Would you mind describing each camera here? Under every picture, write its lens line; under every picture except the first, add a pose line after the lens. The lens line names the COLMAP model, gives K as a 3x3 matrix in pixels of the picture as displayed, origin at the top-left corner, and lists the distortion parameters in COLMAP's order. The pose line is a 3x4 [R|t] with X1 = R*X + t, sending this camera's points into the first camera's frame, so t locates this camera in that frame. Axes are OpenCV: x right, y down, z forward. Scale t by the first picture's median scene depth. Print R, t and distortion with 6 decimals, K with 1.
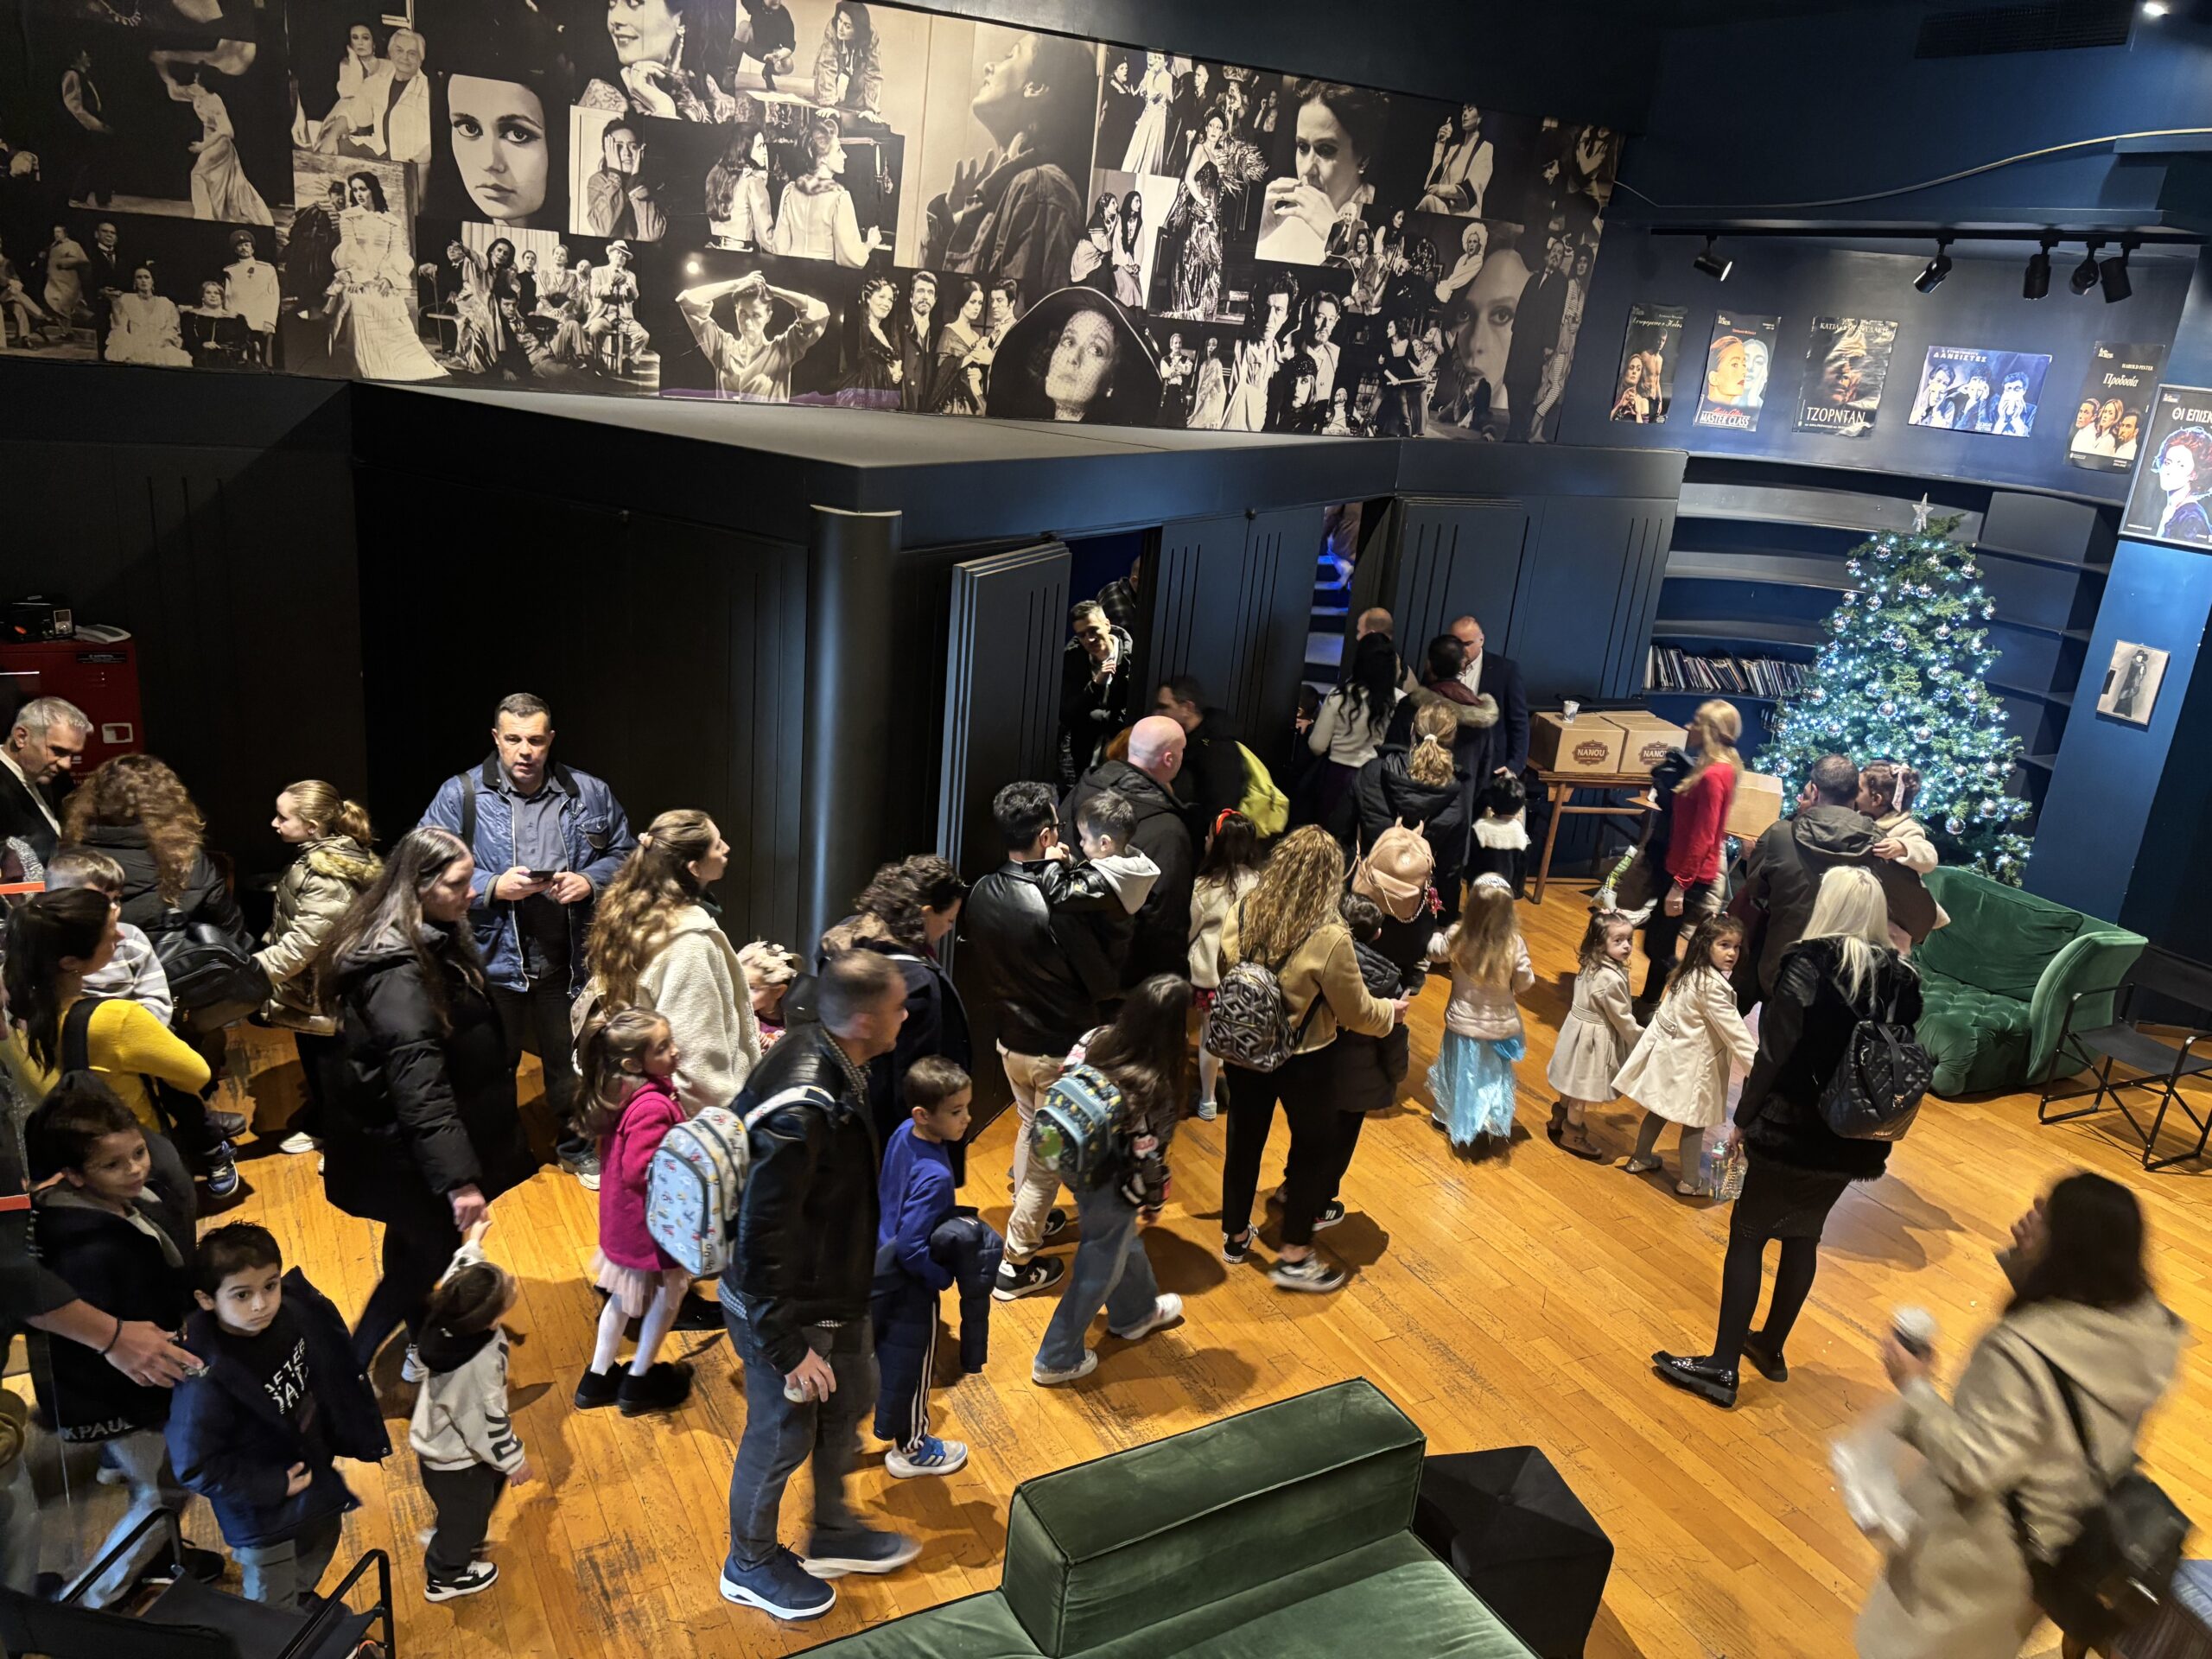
lens RADIAL K [[1662.1, 0, 1136.8], [0, 1662.1, 838.5], [0, 0, 1]] dist [0.034840, 0.002781]
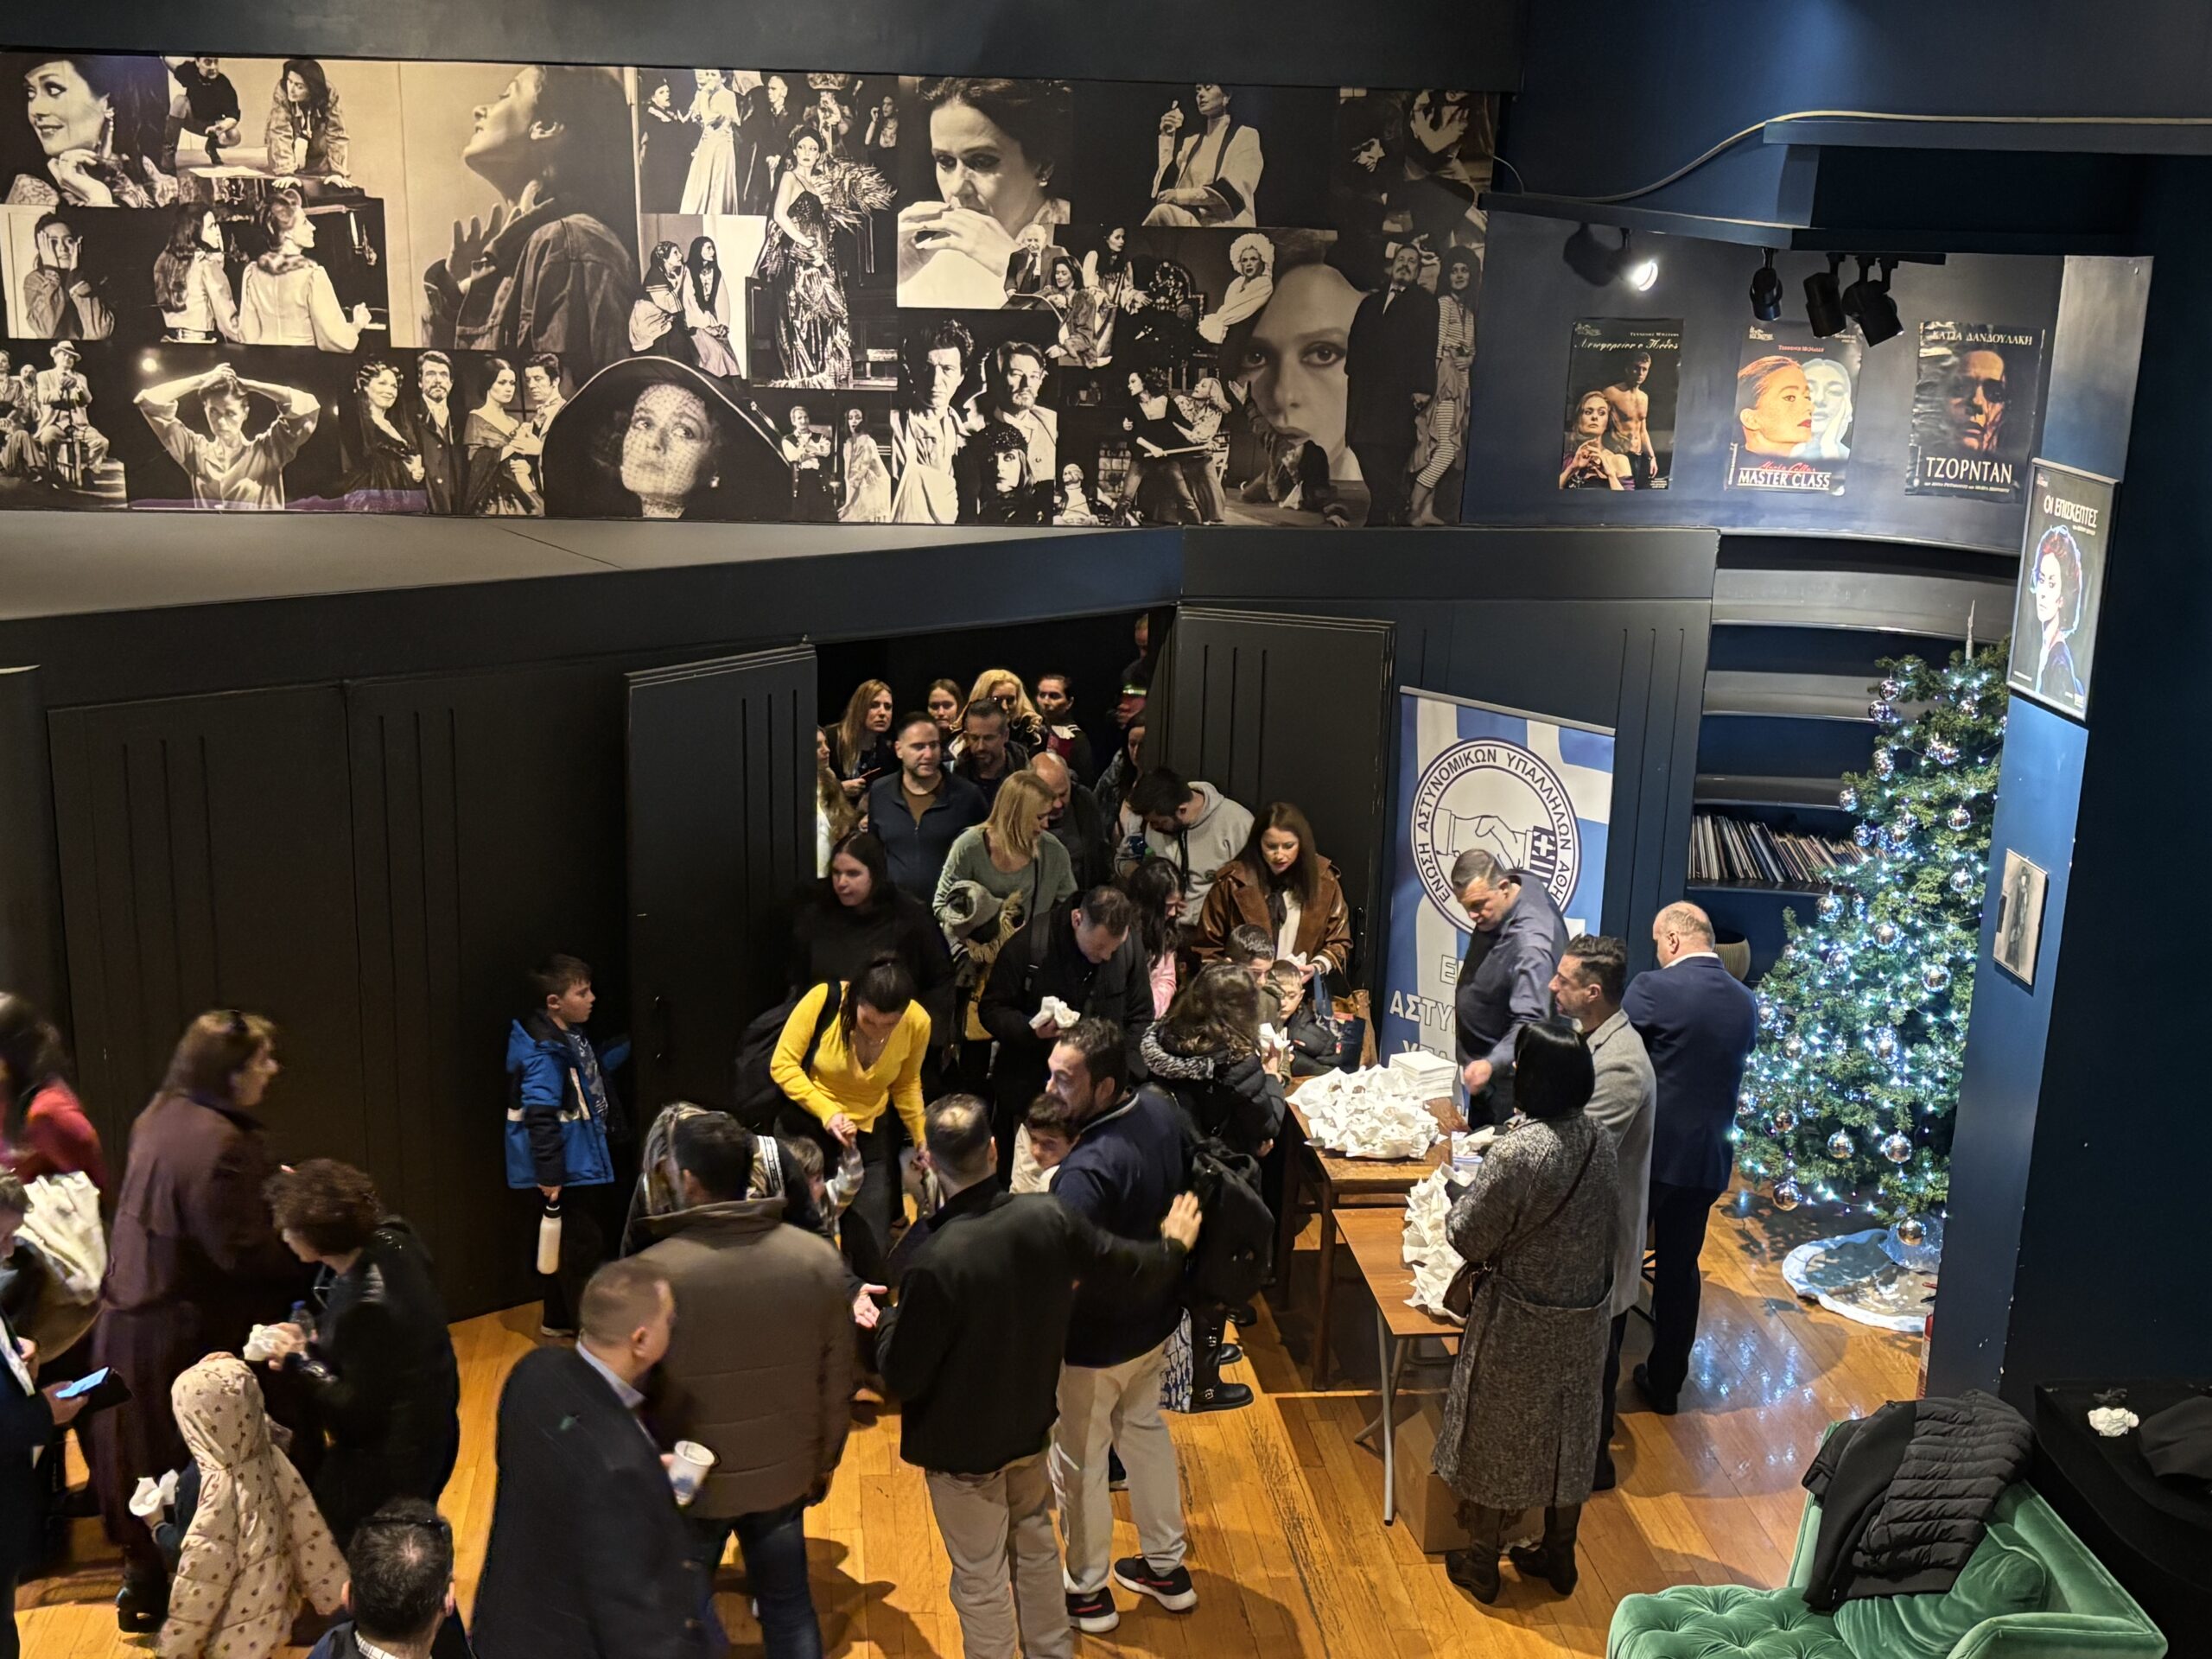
lens RADIAL K [[2578.8, 0, 1104.7], [0, 2578.8, 873.7], [0, 0, 1]] dist [0.194292, -0.490670]
pose [[0.920436, 0.042207, -0.388607, 0.606152], [-0.064972, 0.996844, -0.045622, -0.038101], [0.385455, 0.067241, 0.920273, -0.042091]]
